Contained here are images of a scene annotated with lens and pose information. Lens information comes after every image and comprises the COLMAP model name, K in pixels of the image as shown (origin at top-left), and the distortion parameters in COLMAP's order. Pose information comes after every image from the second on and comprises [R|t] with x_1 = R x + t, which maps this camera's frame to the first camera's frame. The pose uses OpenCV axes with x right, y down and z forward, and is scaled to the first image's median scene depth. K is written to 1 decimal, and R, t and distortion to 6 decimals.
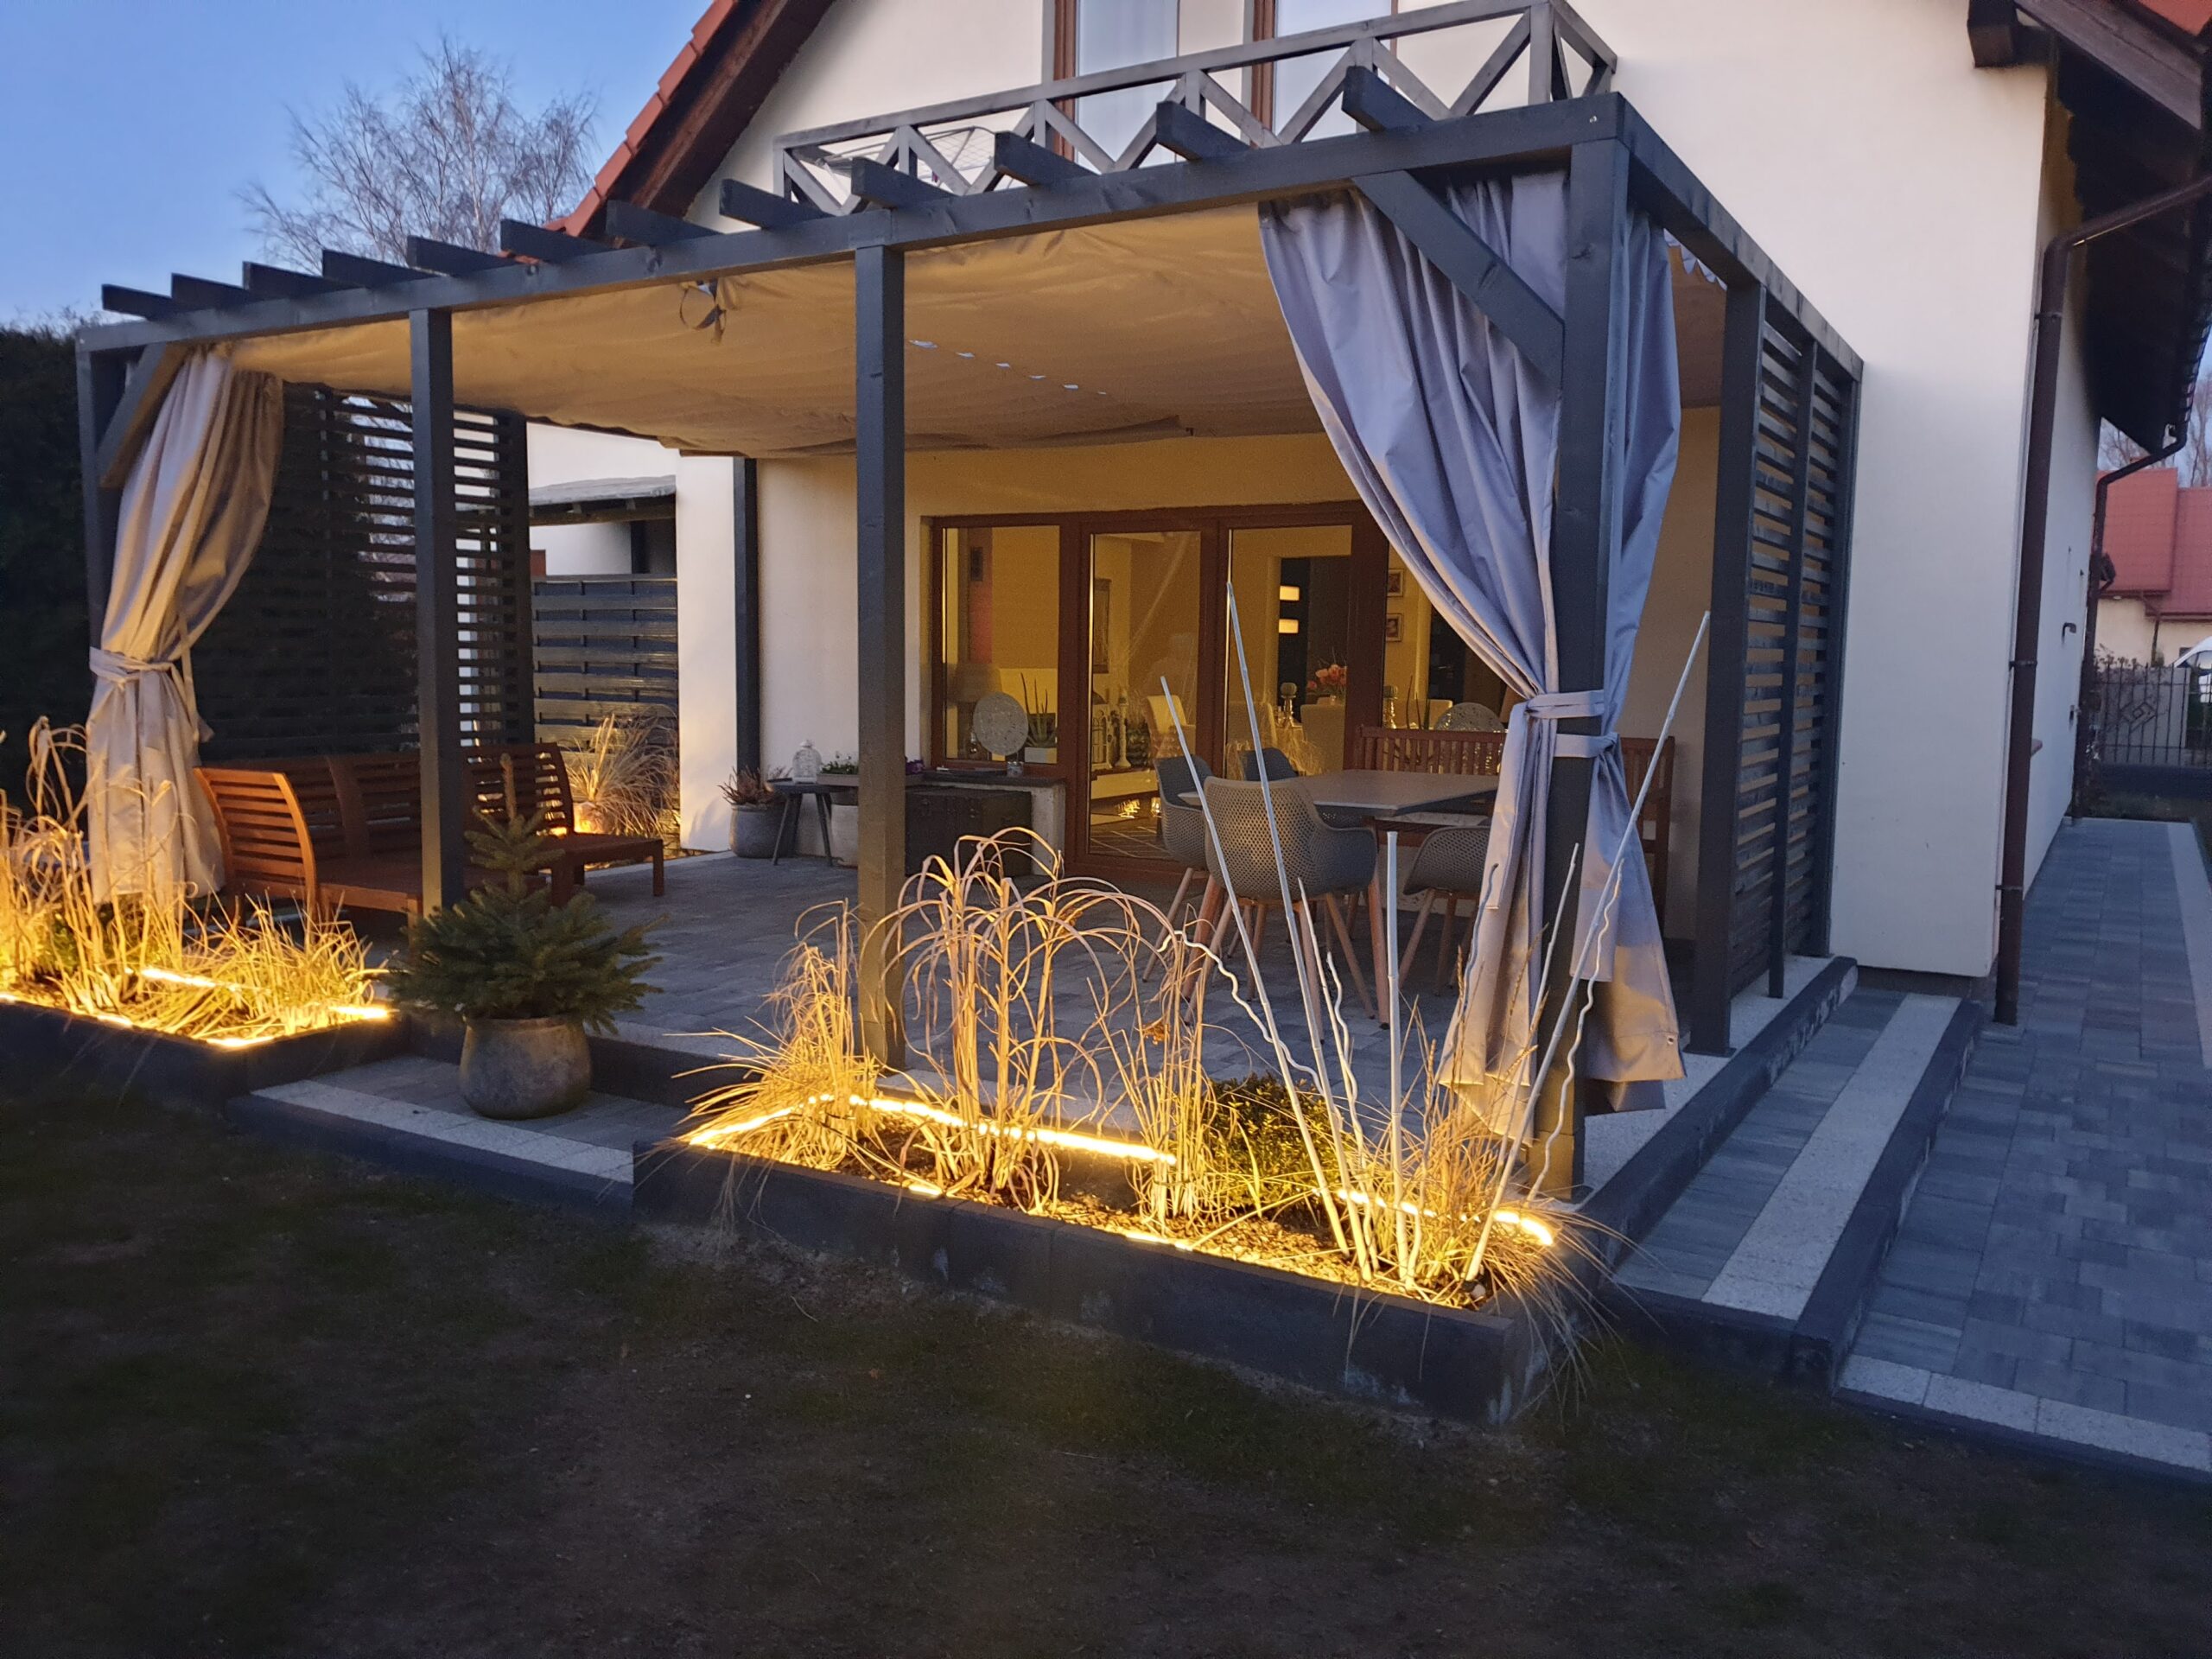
lens RADIAL K [[1694.4, 0, 1106.0], [0, 1694.4, 829.5], [0, 0, 1]] dist [0.065032, -0.132318]
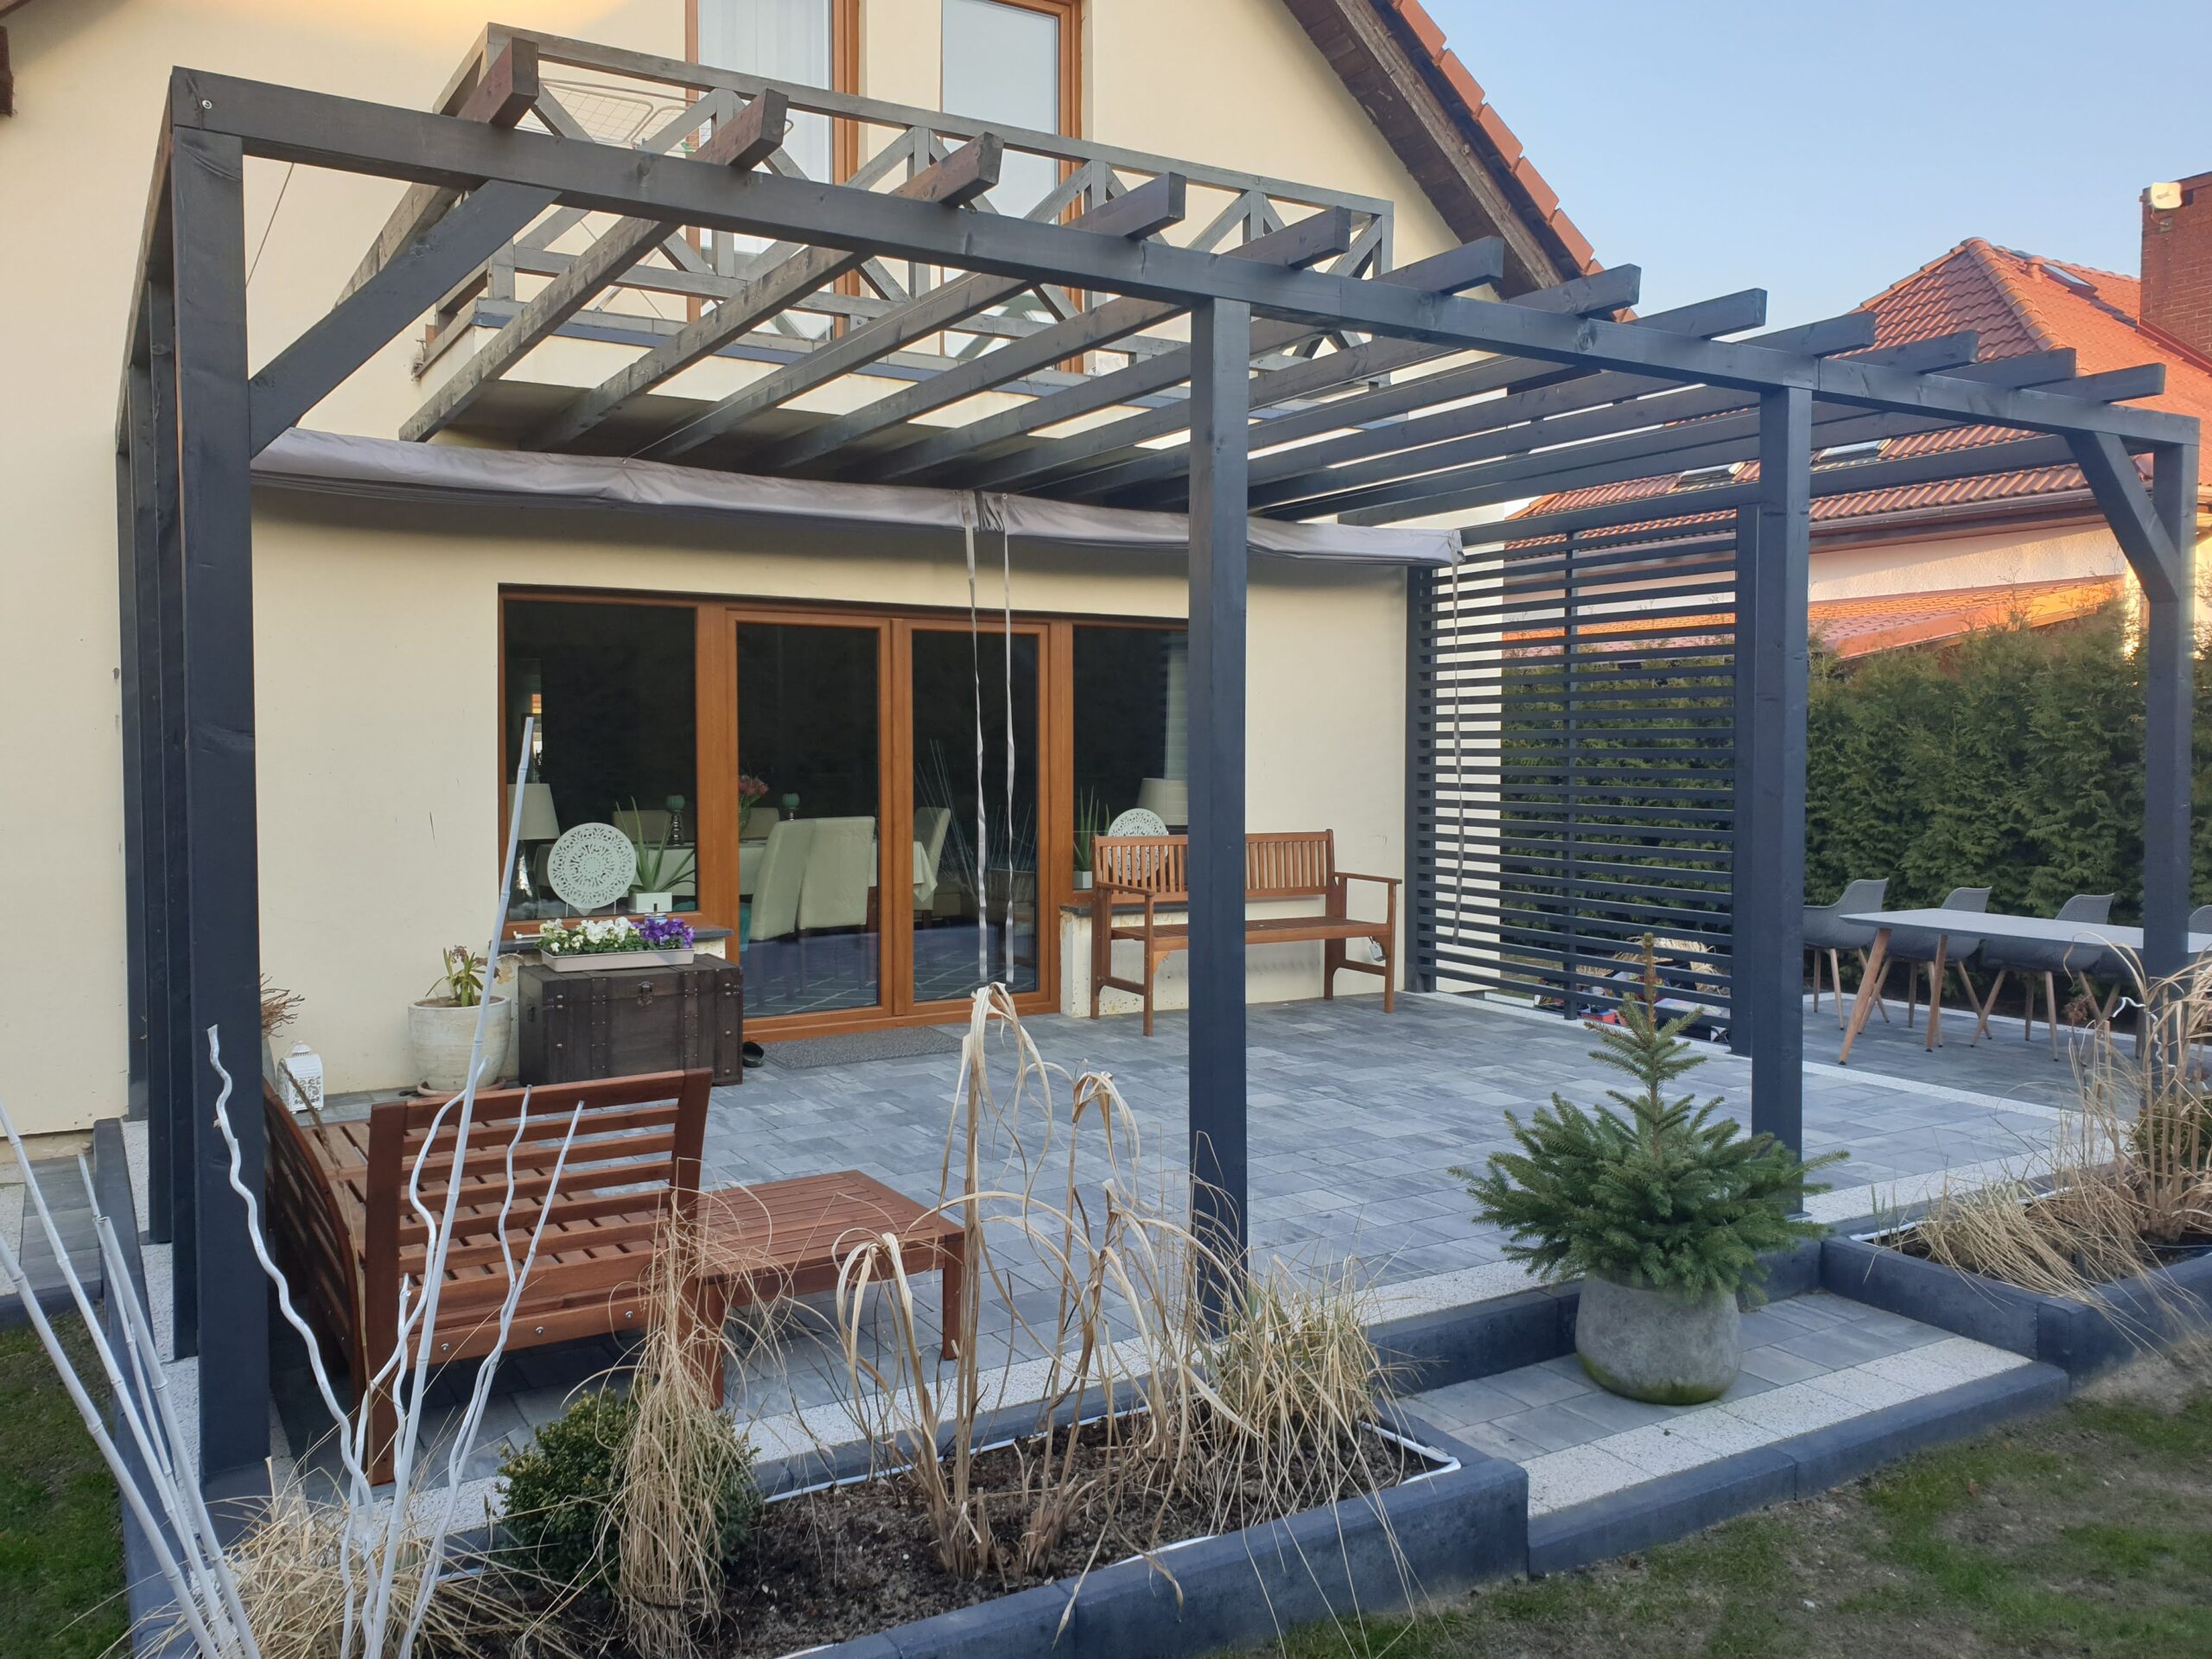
lens RADIAL K [[1714.4, 0, 1112.2], [0, 1714.4, 797.6], [0, 0, 1]] dist [0.011597, 0.006690]
pose [[0.465835, -0.039923, 0.883971, -0.997838], [0.099160, 0.995045, -0.007316, -0.106791], [-0.879298, 0.091062, 0.467485, 0.728063]]
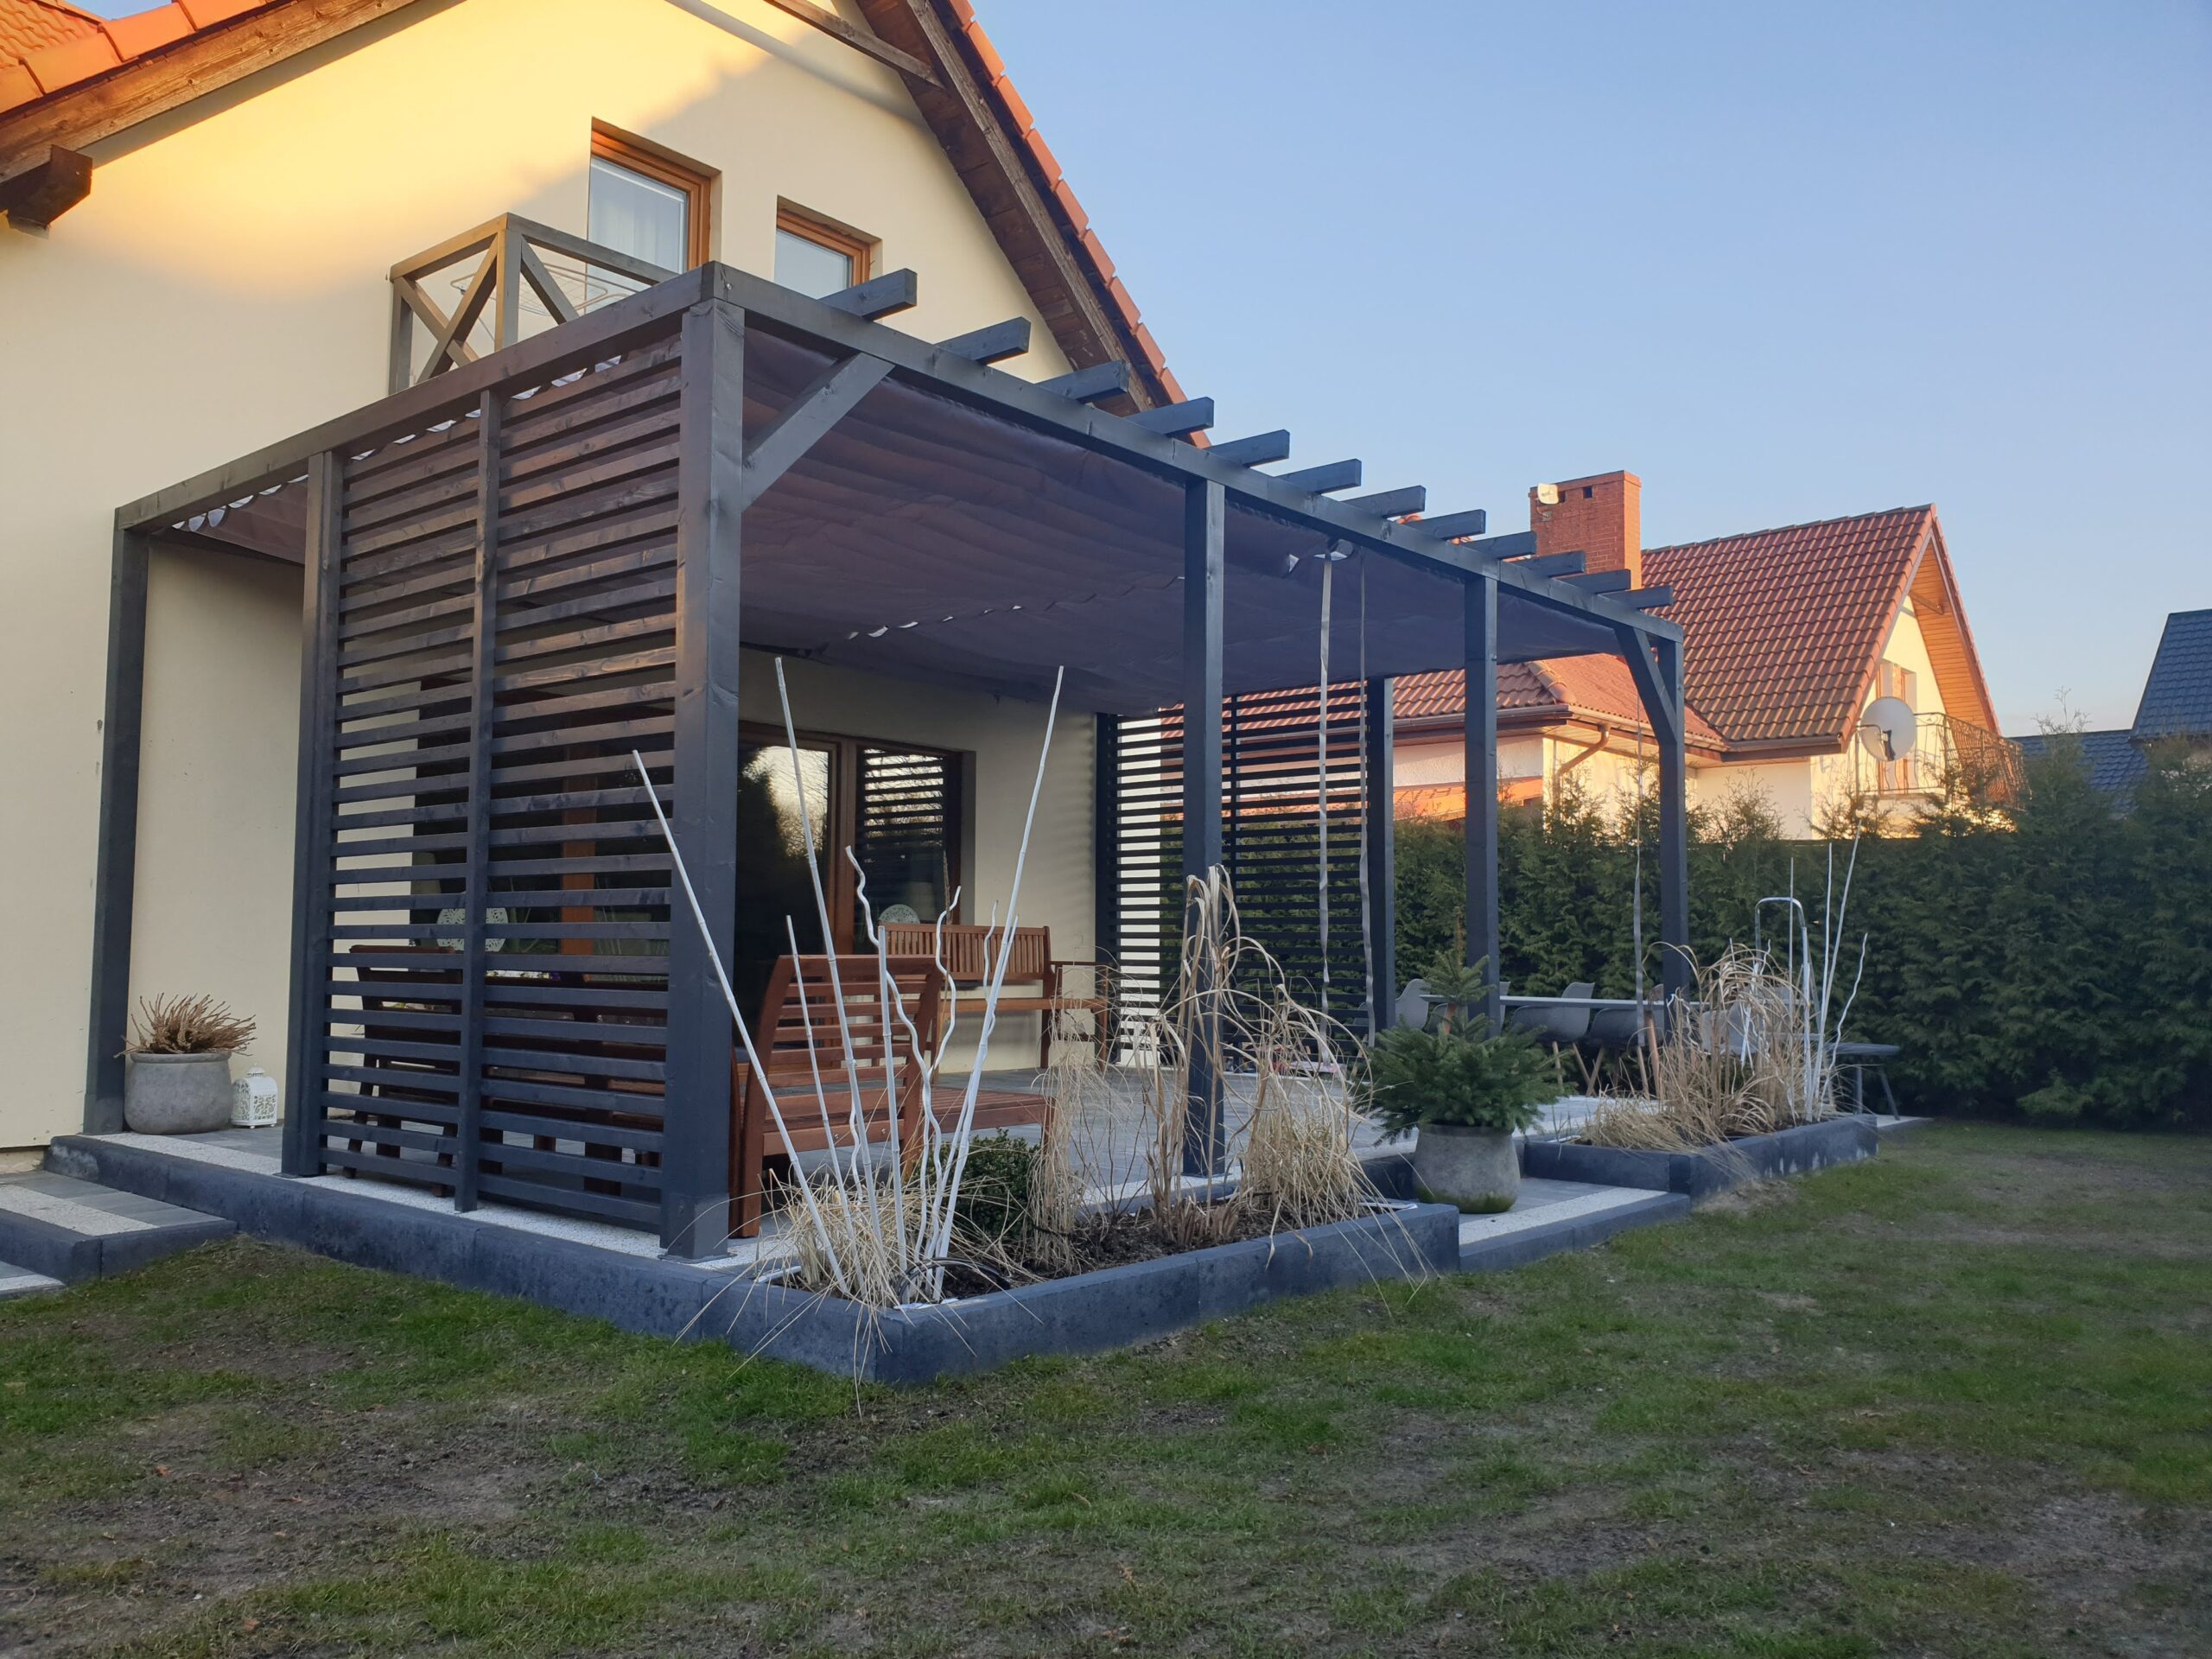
lens RADIAL K [[1694.4, 0, 1106.0], [0, 1694.4, 829.5], [0, 0, 1]] dist [0.065032, -0.132318]
pose [[0.160917, 0.064324, 0.984870, -1.357048], [0.099609, 0.991721, -0.081046, -0.022393], [-0.981929, 0.111143, 0.153178, 0.908949]]
